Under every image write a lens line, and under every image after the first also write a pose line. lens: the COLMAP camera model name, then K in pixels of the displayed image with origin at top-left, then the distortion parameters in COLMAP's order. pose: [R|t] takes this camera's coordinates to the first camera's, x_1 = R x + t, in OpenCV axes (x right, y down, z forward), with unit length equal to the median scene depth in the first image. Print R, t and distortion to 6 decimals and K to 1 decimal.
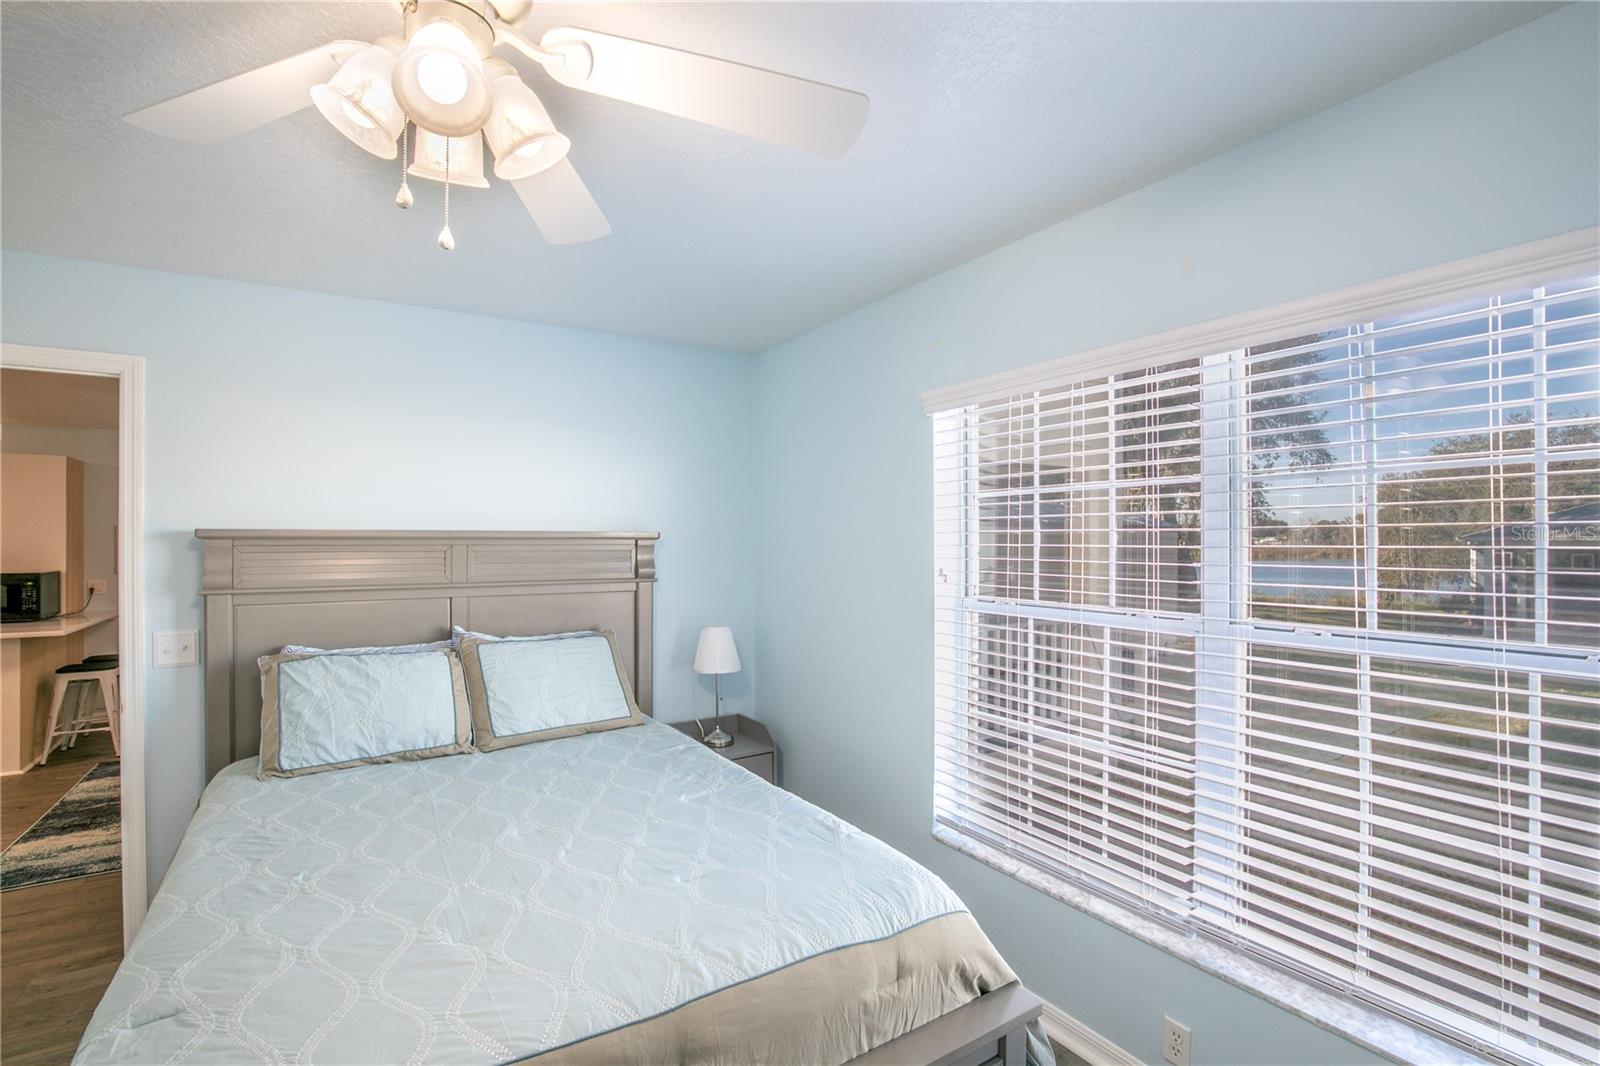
lens RADIAL K [[723.0, 0, 791.1], [0, 723.0, 536.0], [0, 0, 1]] dist [-0.032566, 0.005137]
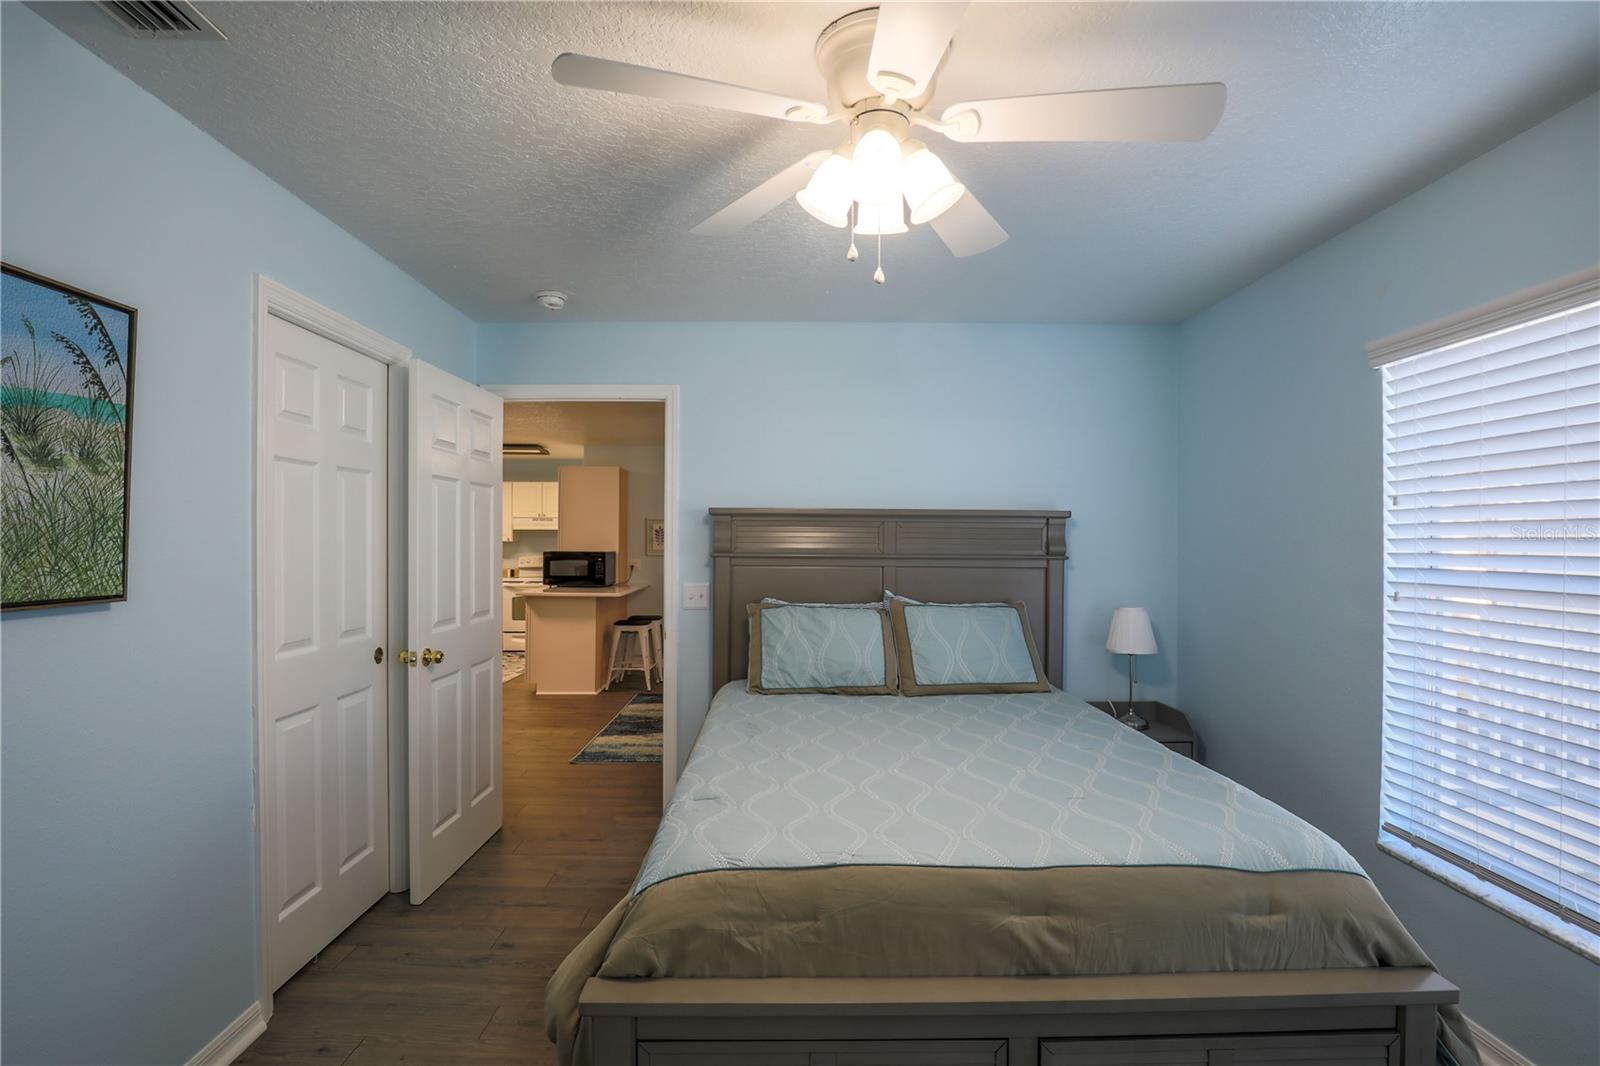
lens RADIAL K [[777.0, 0, 792.7], [0, 777.0, 539.4], [0, 0, 1]] dist [-0.036079, 0.006875]
pose [[0.847670, 0.005050, -0.530500, 0.081626], [-0.005678, 0.999984, 0.000446, 0.046528], [0.530494, 0.002634, 0.847685, -0.168446]]
